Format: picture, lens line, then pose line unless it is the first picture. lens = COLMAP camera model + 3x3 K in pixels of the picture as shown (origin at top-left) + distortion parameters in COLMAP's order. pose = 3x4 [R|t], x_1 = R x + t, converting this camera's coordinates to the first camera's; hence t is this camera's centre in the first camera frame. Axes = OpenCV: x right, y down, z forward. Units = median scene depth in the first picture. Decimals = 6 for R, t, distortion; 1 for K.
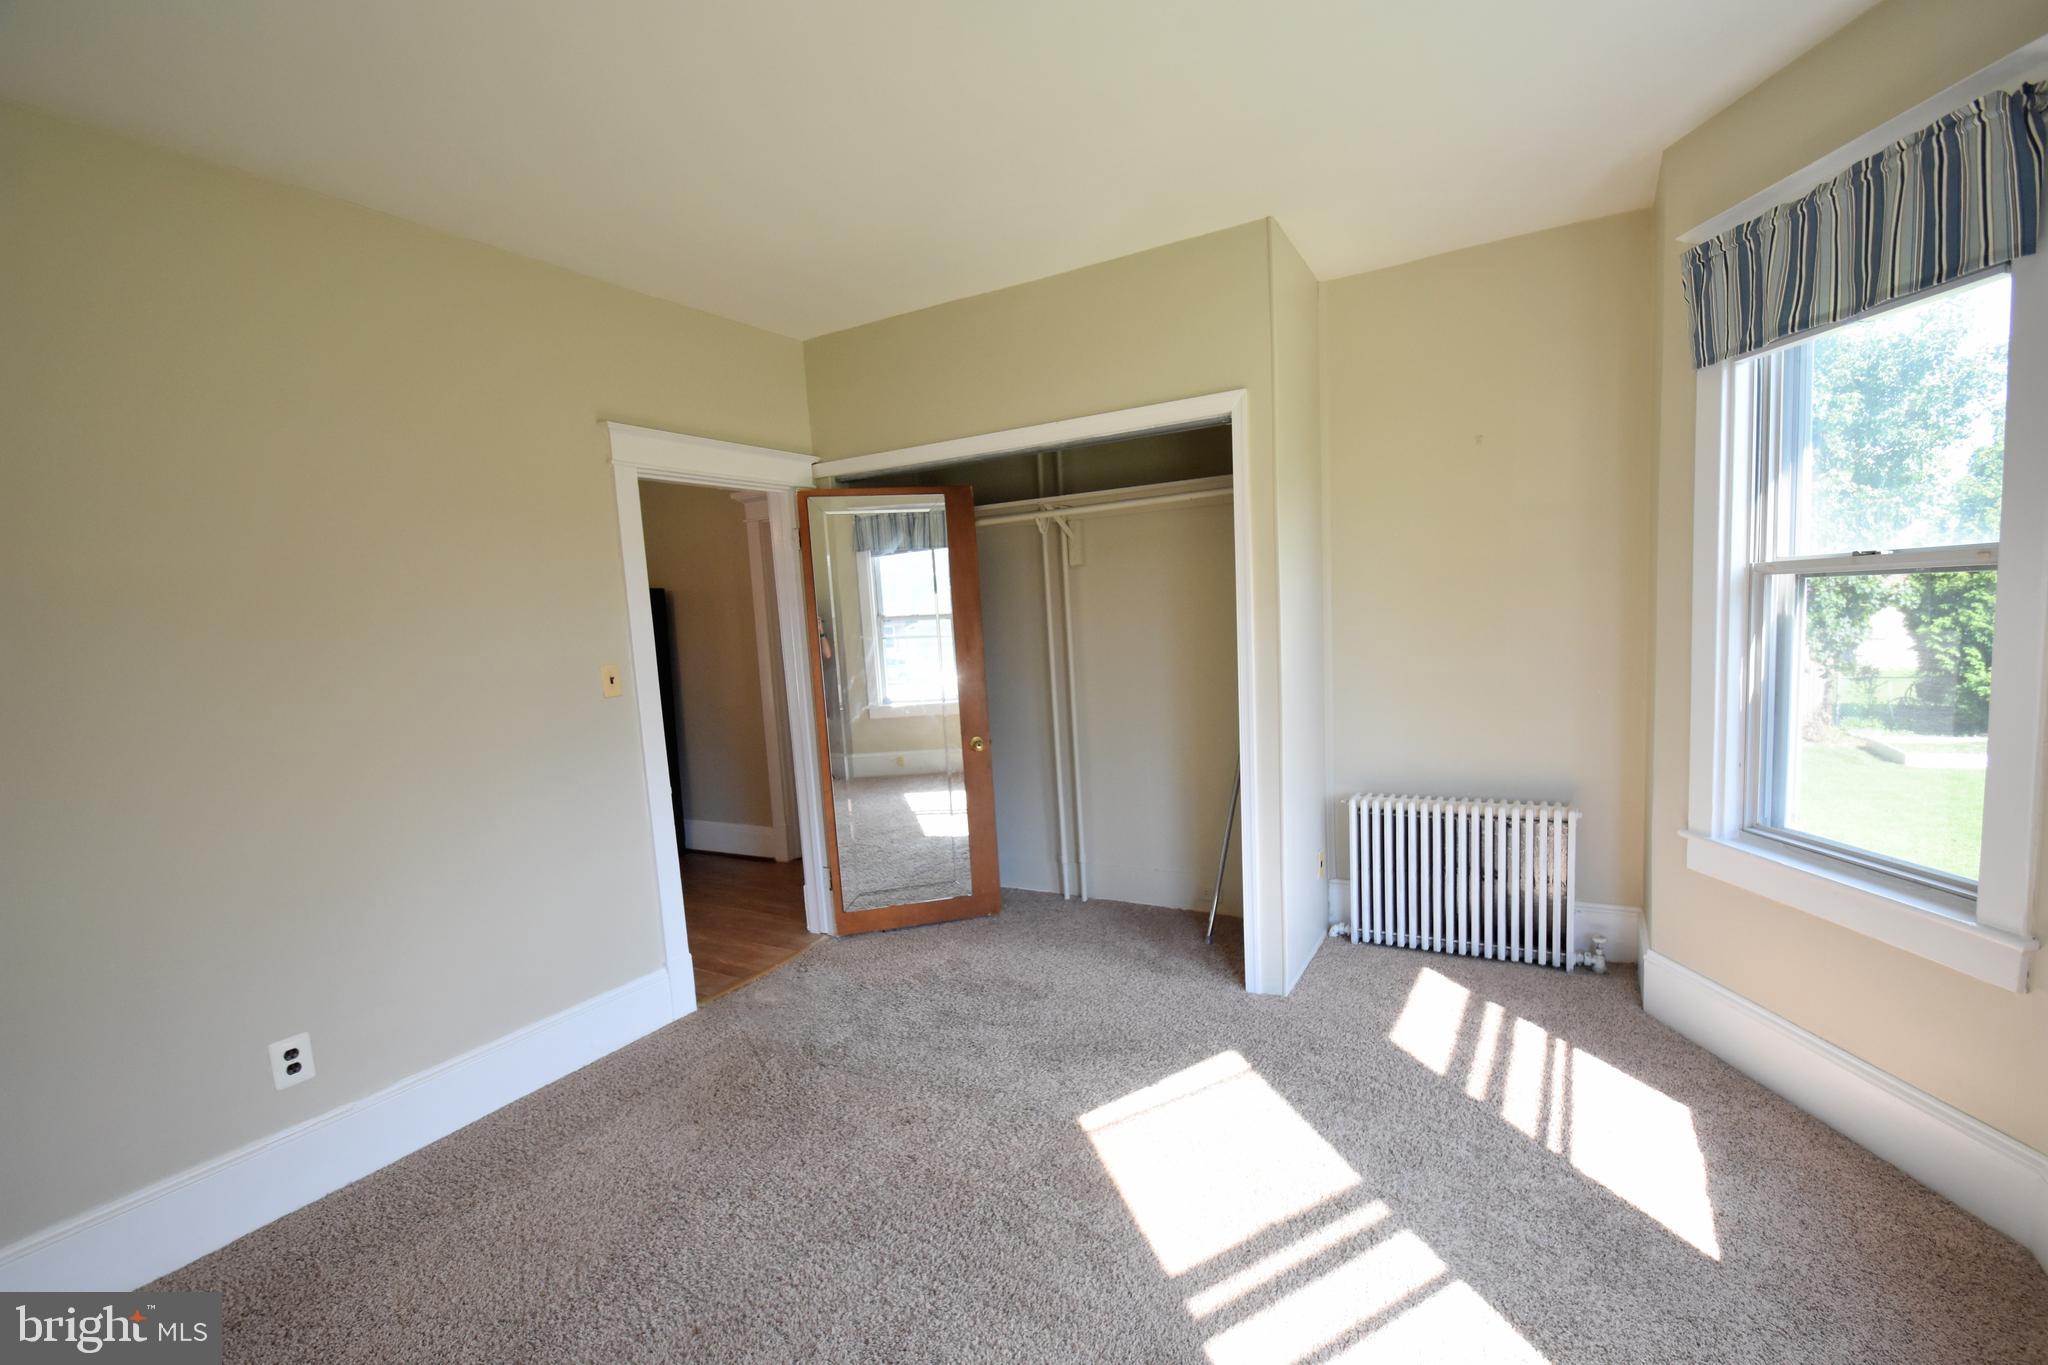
lens RADIAL K [[899.1, 0, 1050.8], [0, 899.1, 718.0], [0, 0, 1]] dist [0.000430, -0.009130]
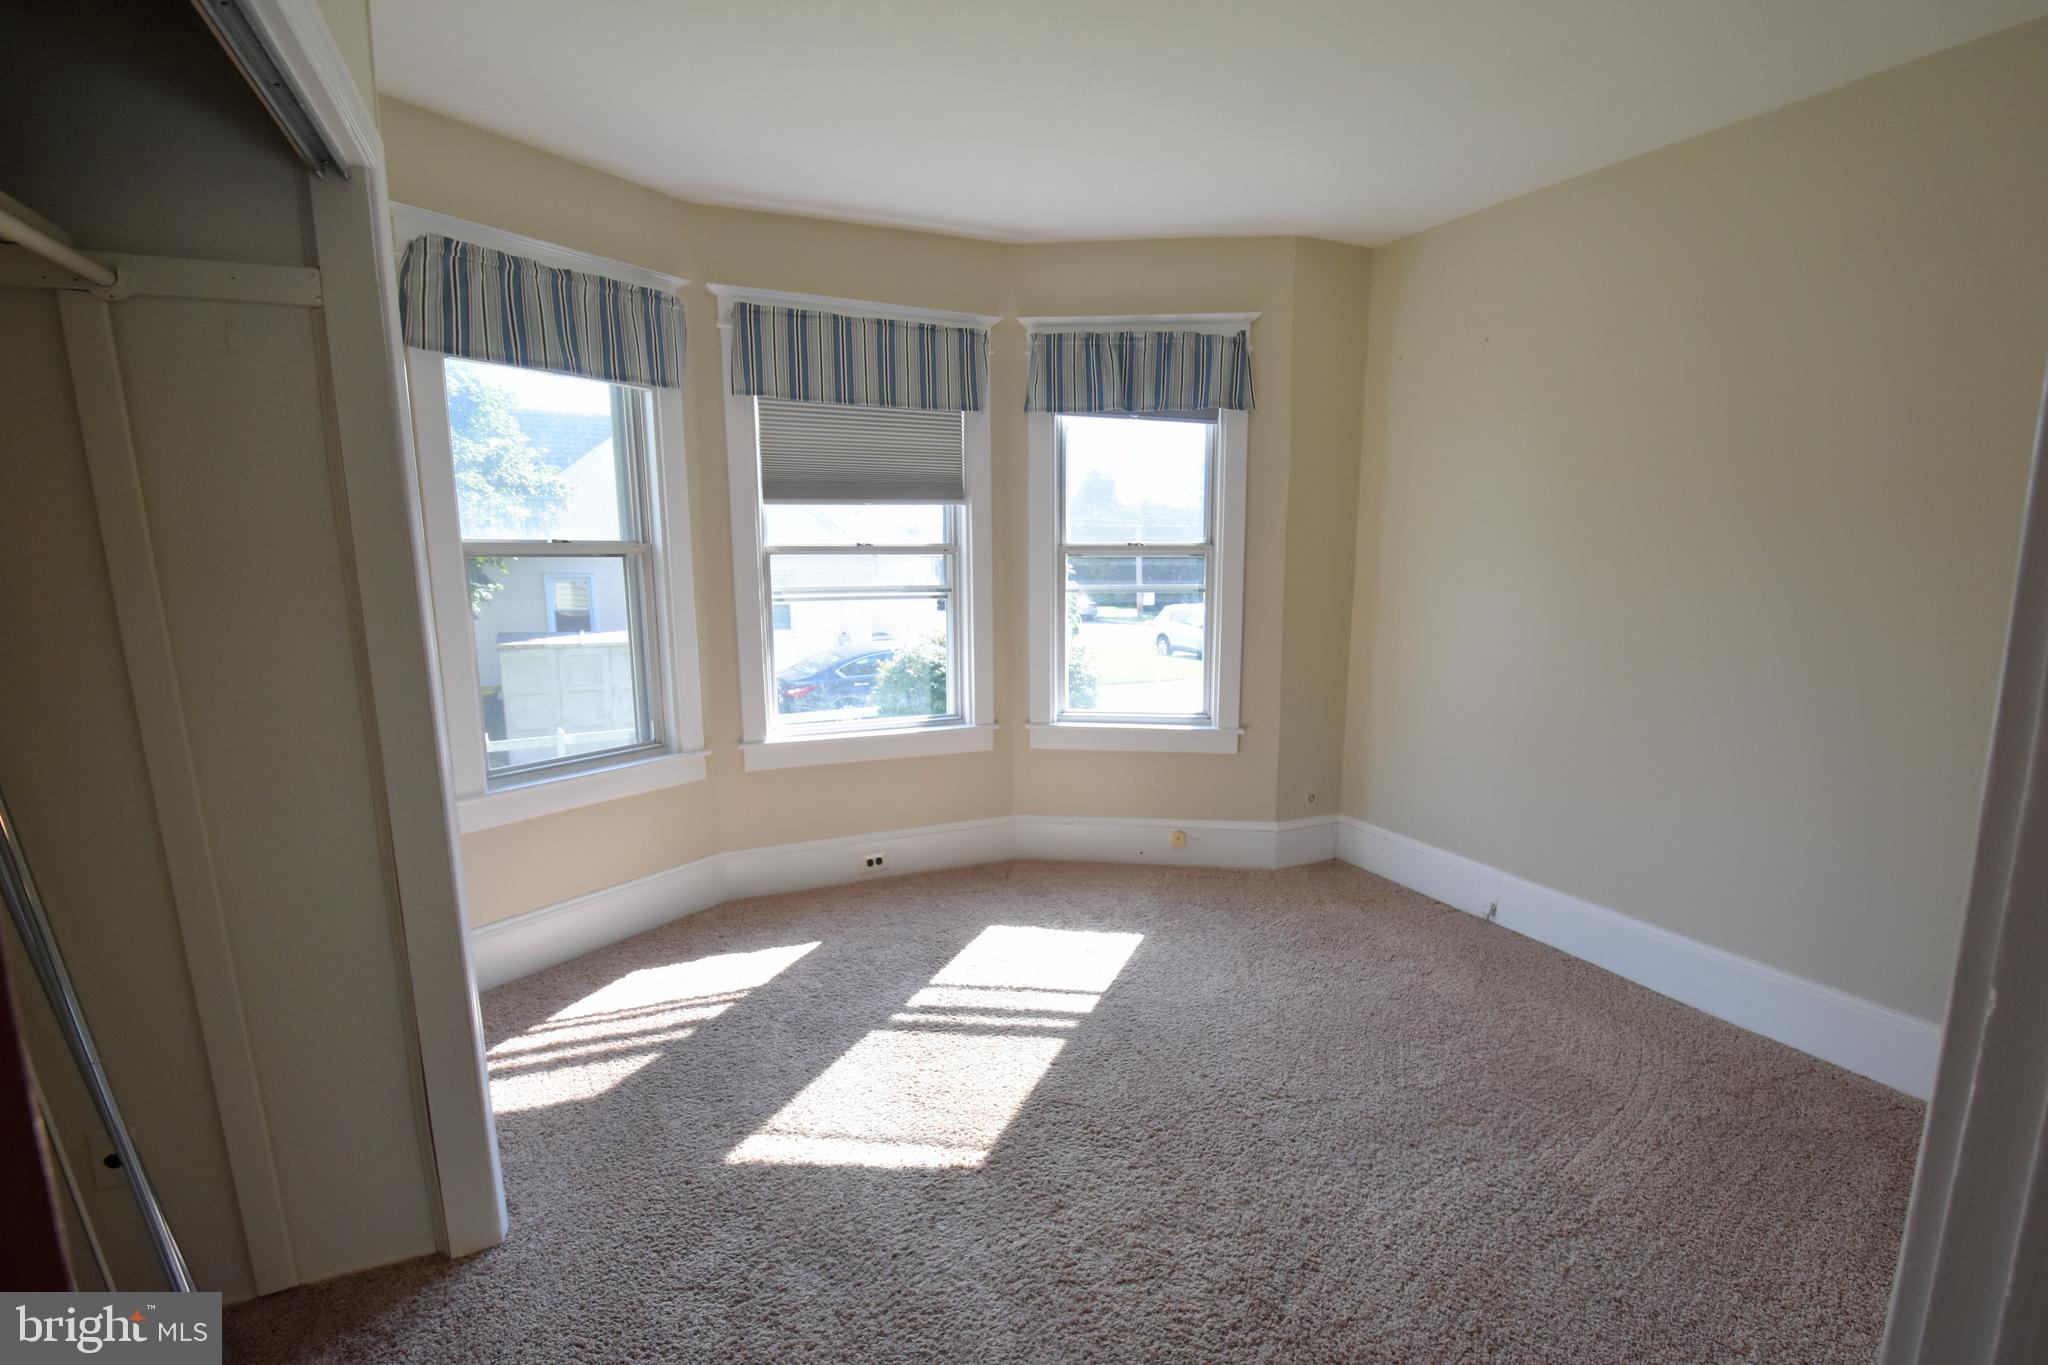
lens RADIAL K [[981.7, 0, 1052.8], [0, 981.7, 721.2], [0, 0, 1]] dist [0.015060, -0.018191]
pose [[-0.814339, -0.044732, 0.578662, -0.506044], [0.110216, 0.966964, 0.229854, -0.146836], [-0.569828, 0.250957, -0.782507, 1.490104]]
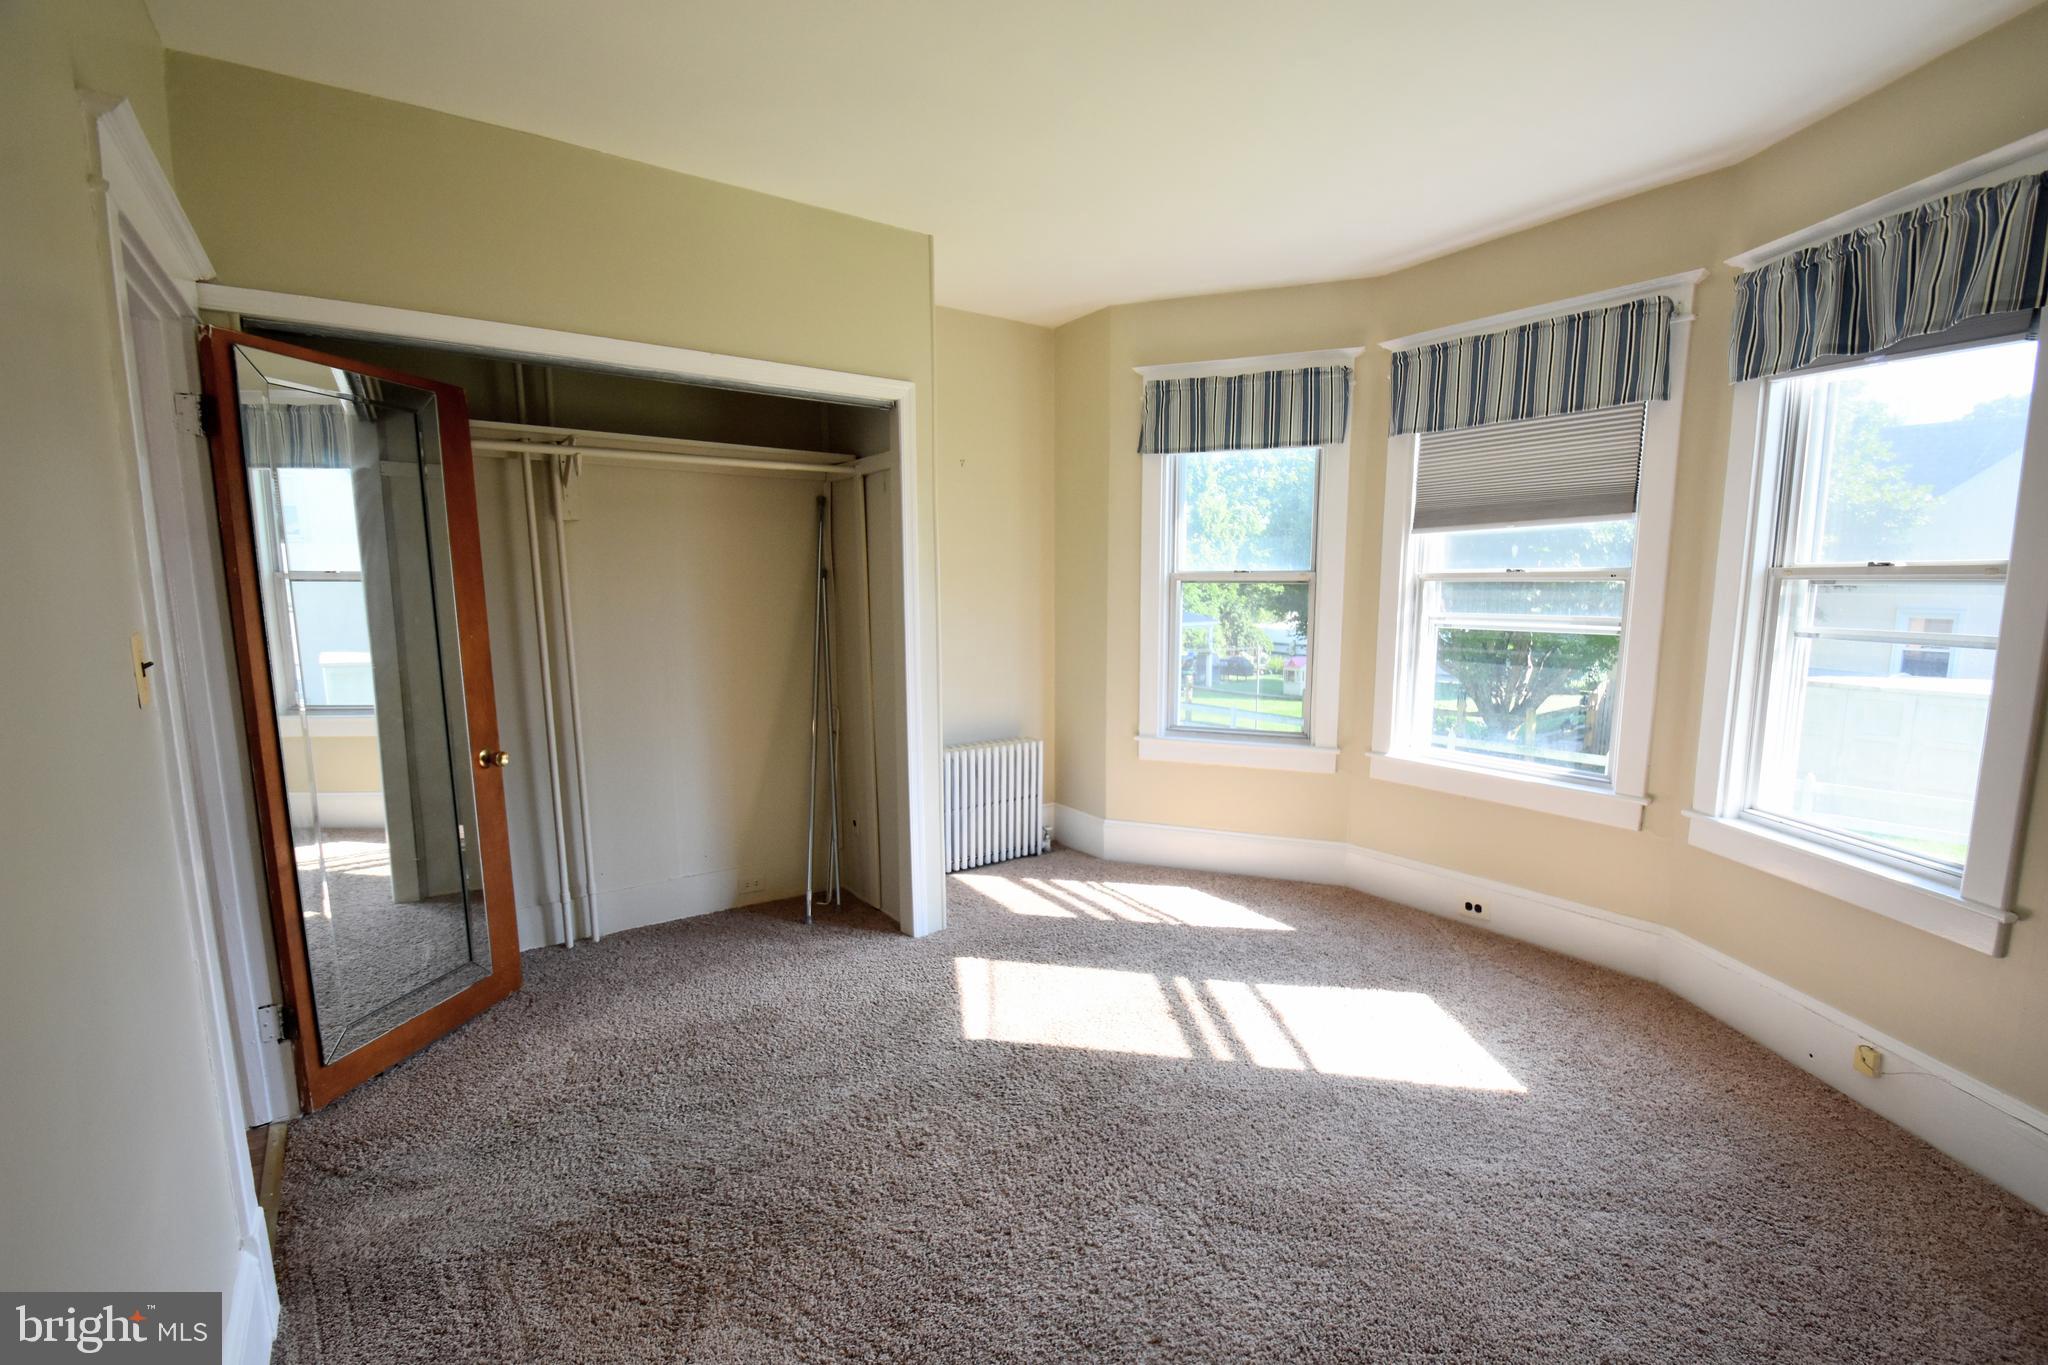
lens RADIAL K [[899.1, 0, 1050.8], [0, 899.1, 718.0], [0, 0, 1]] dist [0.000430, -0.009130]
pose [[0.409037, -0.080891, 0.908925, -0.840059], [0.082775, 0.995246, 0.051323, -0.003530], [-0.908756, 0.054243, 0.413788, 0.477103]]
